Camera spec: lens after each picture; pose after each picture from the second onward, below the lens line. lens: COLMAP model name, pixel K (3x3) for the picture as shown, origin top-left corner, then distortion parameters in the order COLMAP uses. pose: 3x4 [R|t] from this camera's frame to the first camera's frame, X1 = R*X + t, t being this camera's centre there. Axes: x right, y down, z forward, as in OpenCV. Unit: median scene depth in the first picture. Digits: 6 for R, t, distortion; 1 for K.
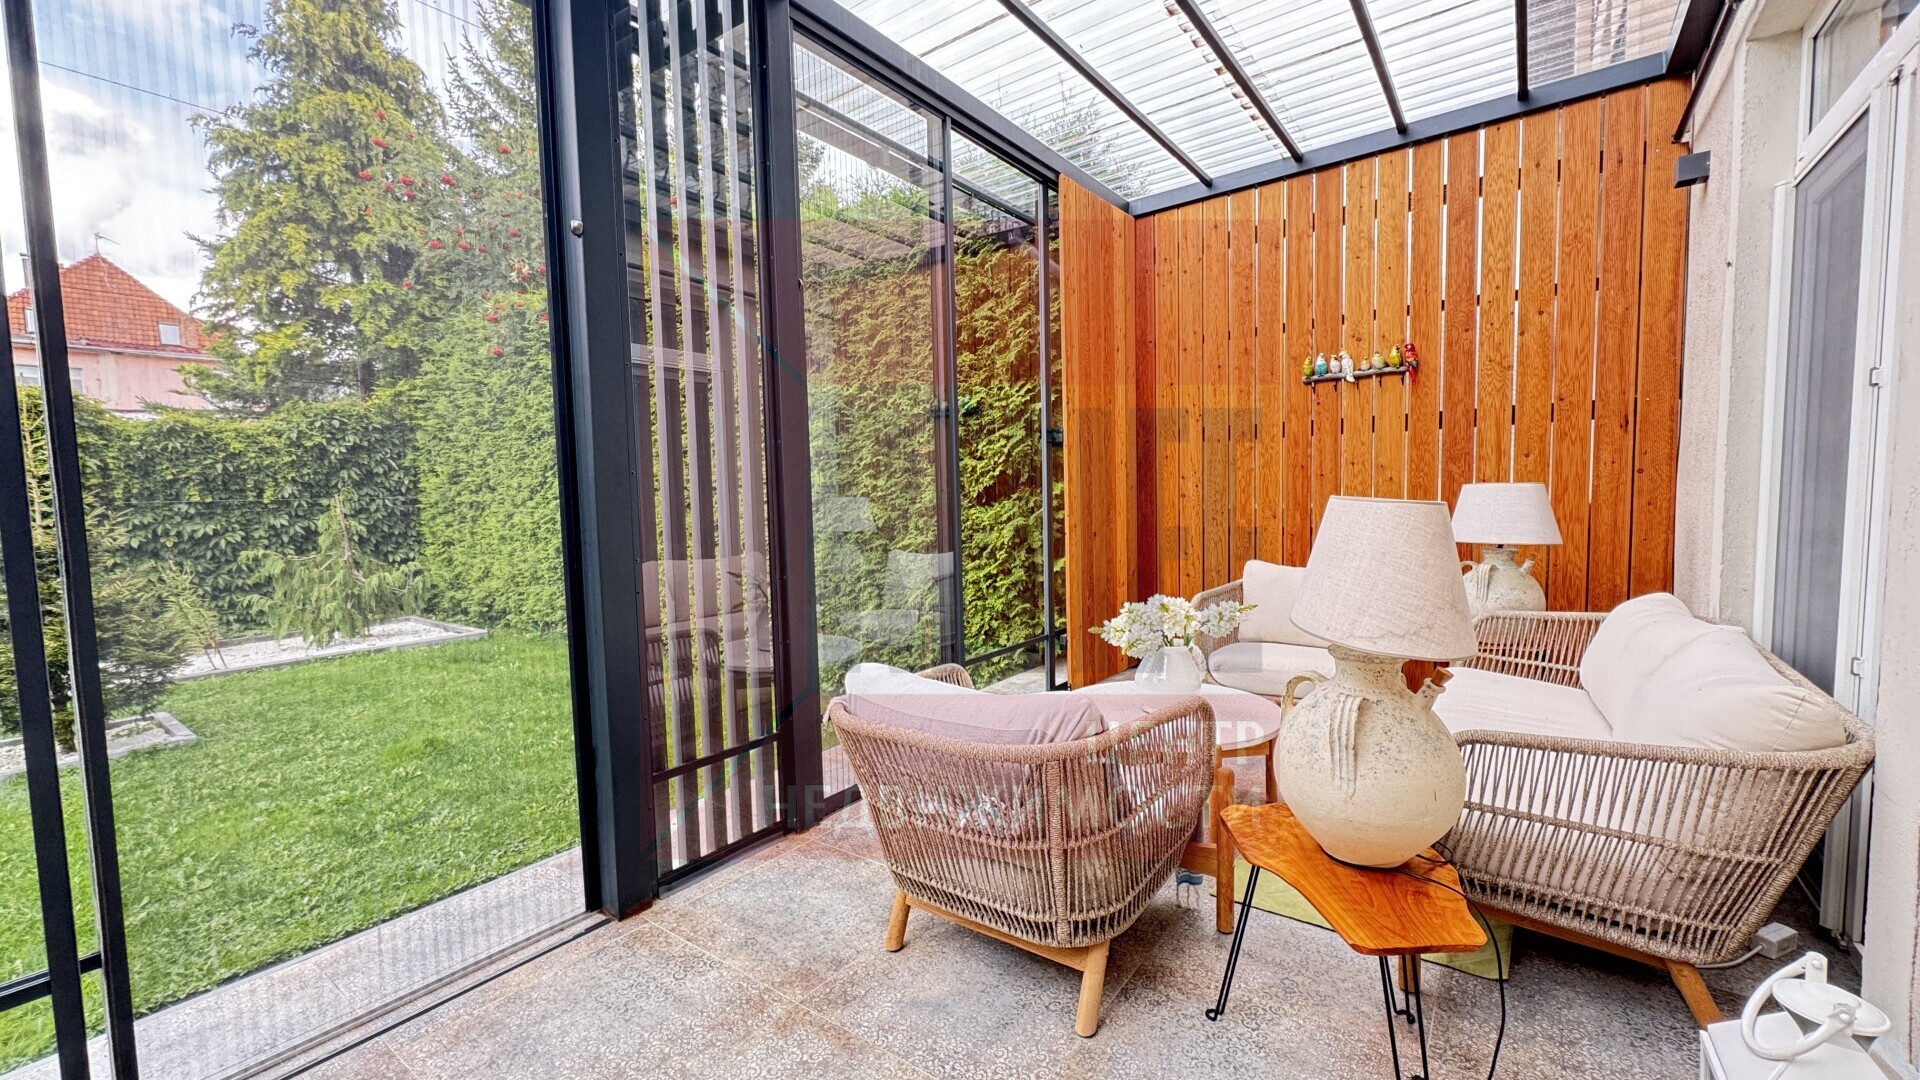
lens RADIAL K [[765.3, 0, 972.3], [0, 765.3, 548.3], [0, 0, 1]] dist [-0.002843, 0.000677]
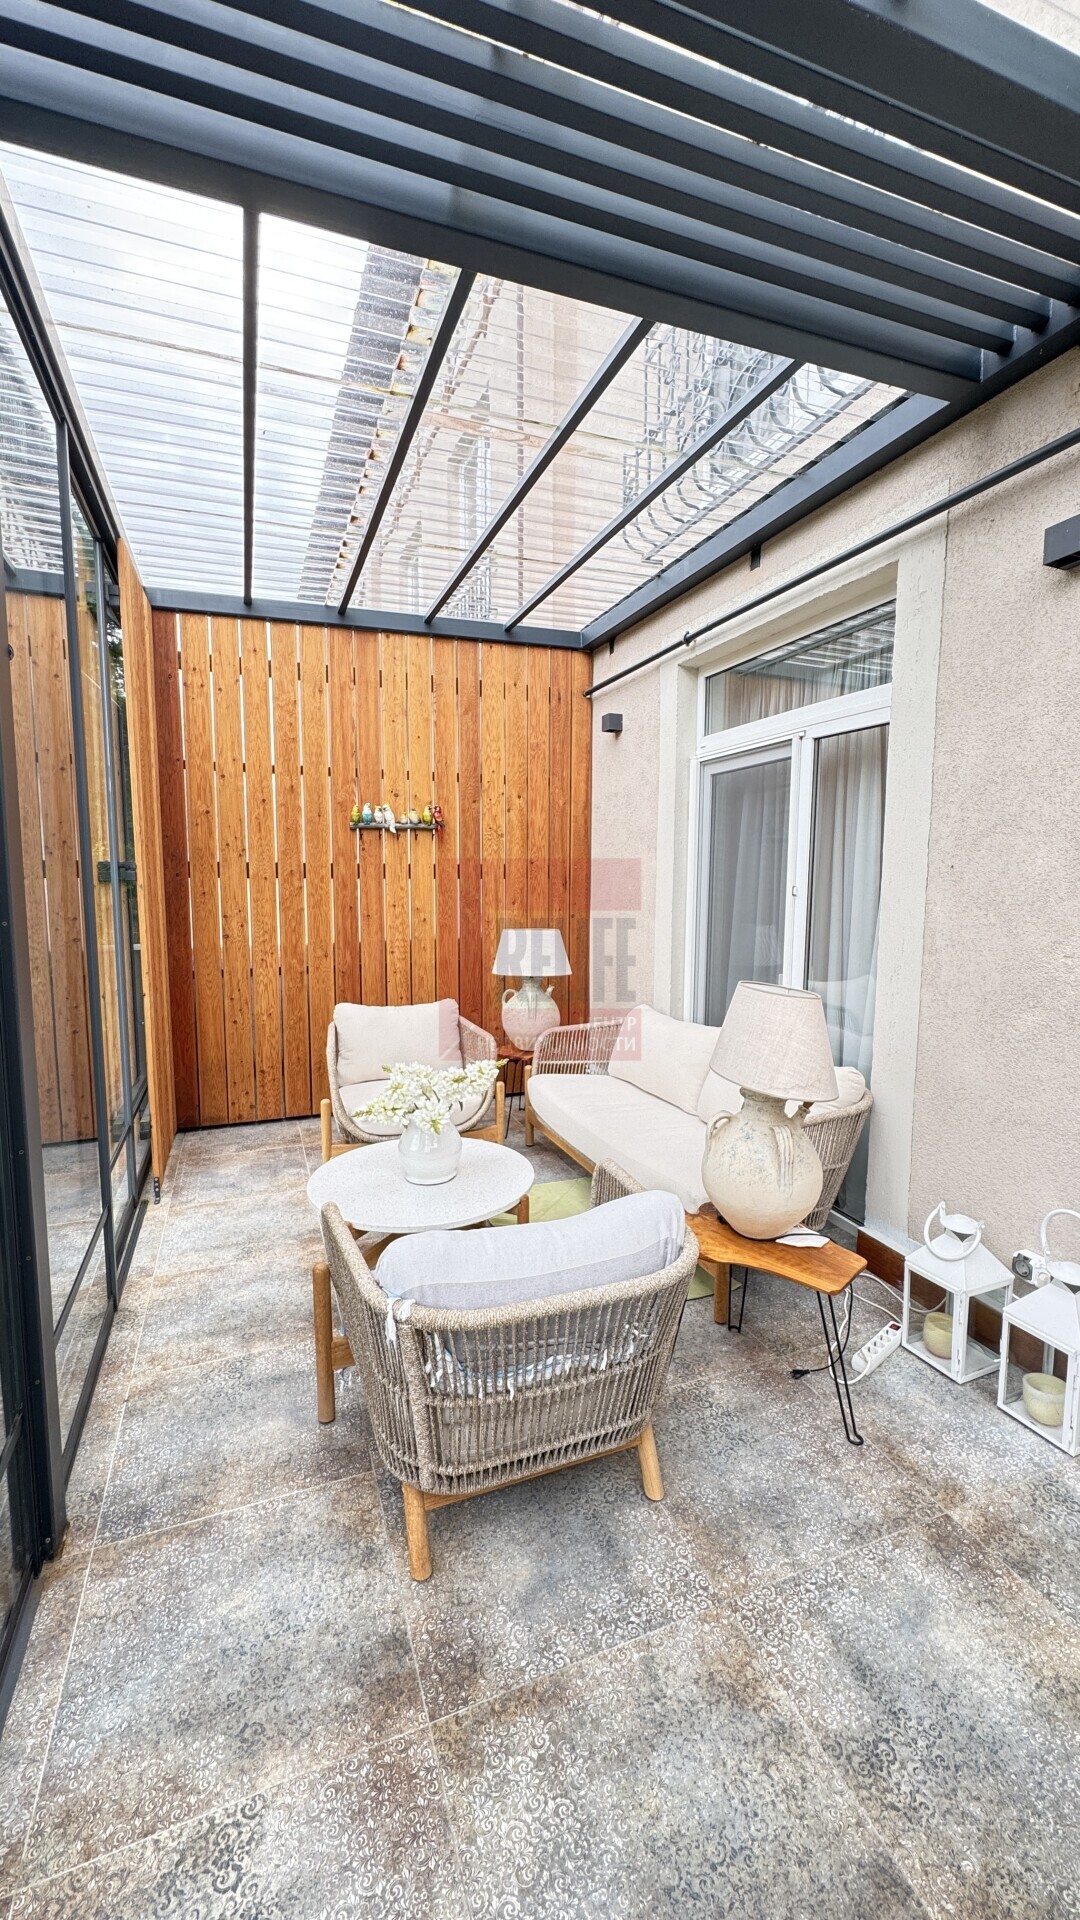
lens RADIAL K [[765.3, 0, 547.4], [0, 765.3, 953.0], [0, 0, 1]] dist [-0.002843, 0.000677]
pose [[0.535809, -0.056516, 0.842445, -0.381132], [0.047616, 0.998192, 0.036681, -0.085334], [-0.842995, 0.020460, 0.537532, 0.253037]]
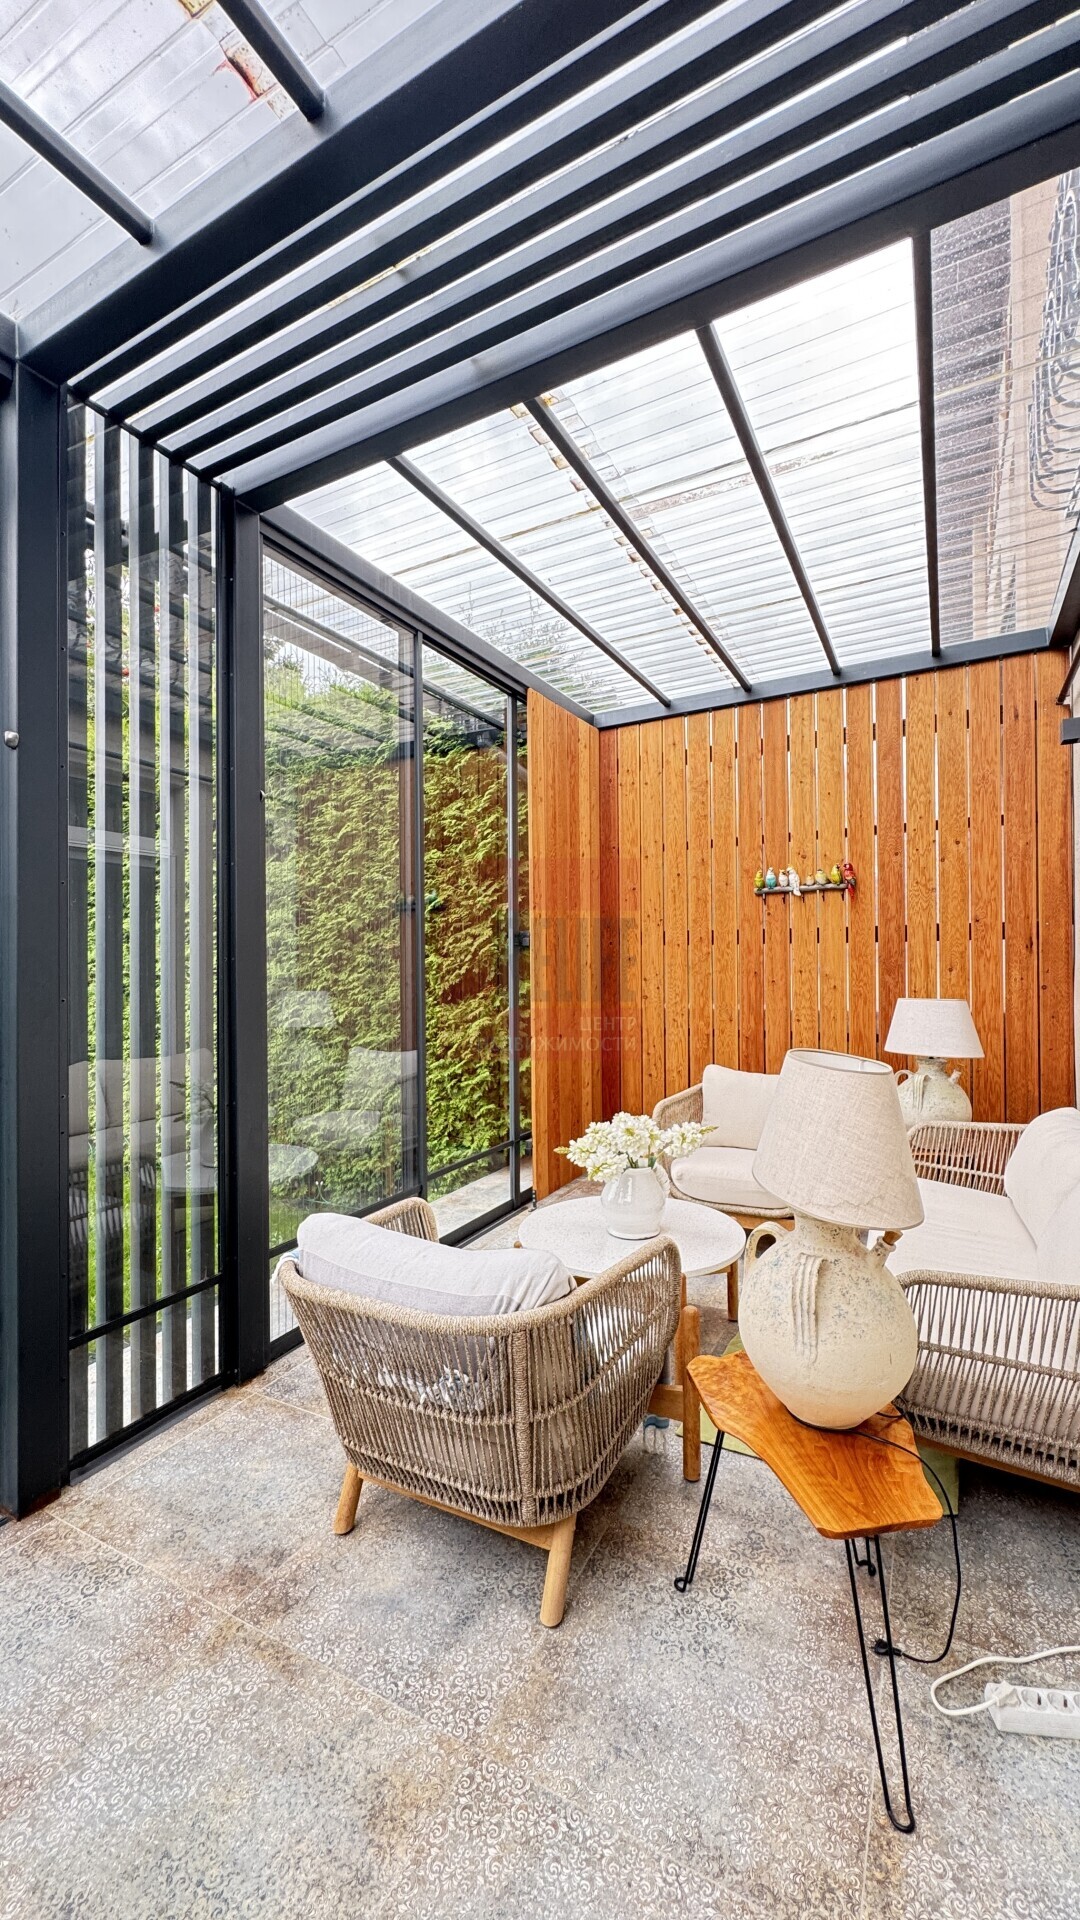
lens RADIAL K [[765.3, 0, 553.1], [0, 765.3, 961.3], [0, 0, 1]] dist [-0.002843, 0.000677]
pose [[0.988524, 0.015910, 0.150222, -0.001861], [-0.004178, 0.996937, -0.078095, -0.047951], [-0.151004, 0.076571, 0.985563, 0.006048]]
